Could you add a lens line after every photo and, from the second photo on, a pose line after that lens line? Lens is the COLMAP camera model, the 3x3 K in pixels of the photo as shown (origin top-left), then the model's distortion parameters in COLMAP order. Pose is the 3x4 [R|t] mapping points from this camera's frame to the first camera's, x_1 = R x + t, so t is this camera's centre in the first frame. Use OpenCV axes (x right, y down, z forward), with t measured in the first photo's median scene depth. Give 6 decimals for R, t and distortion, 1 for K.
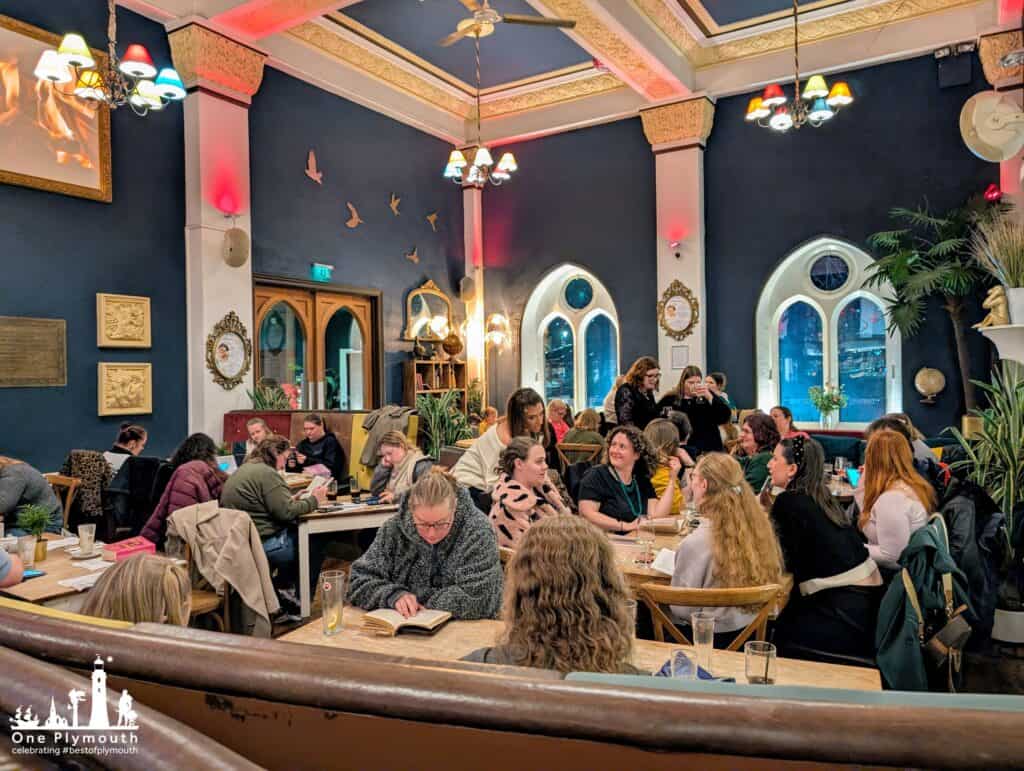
lens RADIAL K [[729.6, 0, 510.7], [0, 729.6, 376.3], [0, 0, 1]] dist [0.001196, -0.004715]
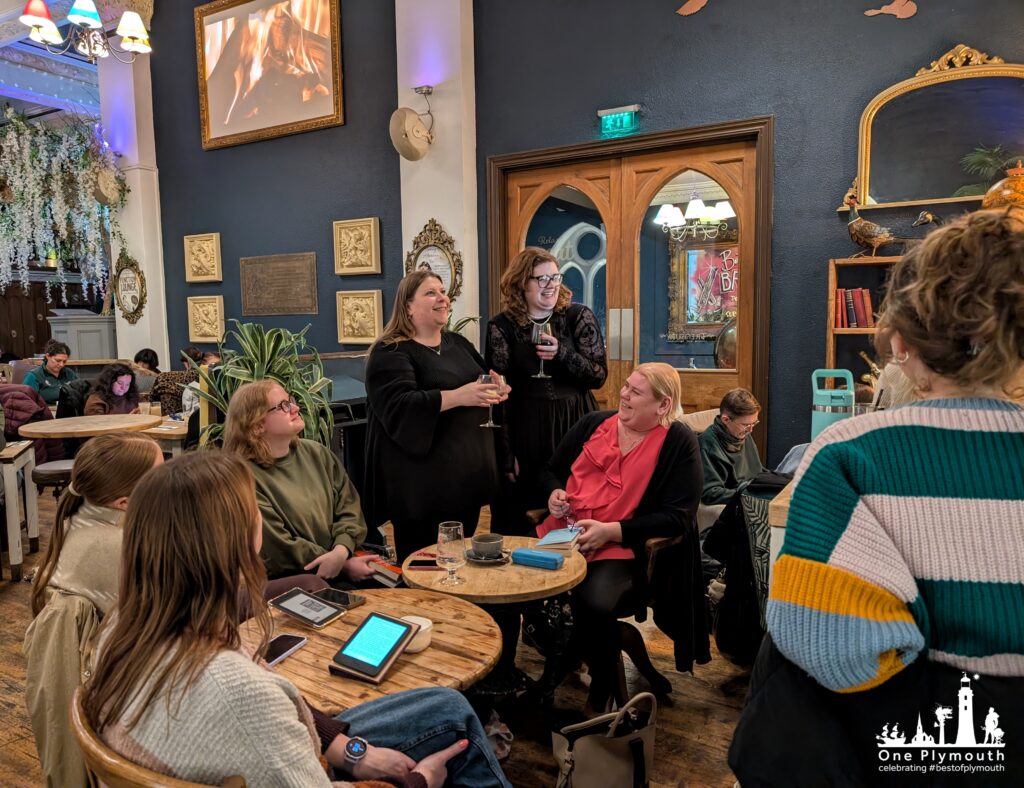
lens RADIAL K [[770.0, 0, 488.1], [0, 770.0, 406.4], [0, 0, 1]] dist [0.005857, 0.001005]
pose [[0.019083, 0.128399, -0.991539, 0.391824], [0.015580, 0.991561, 0.128702, 0.004055], [0.999697, -0.017904, 0.016922, 0.883987]]
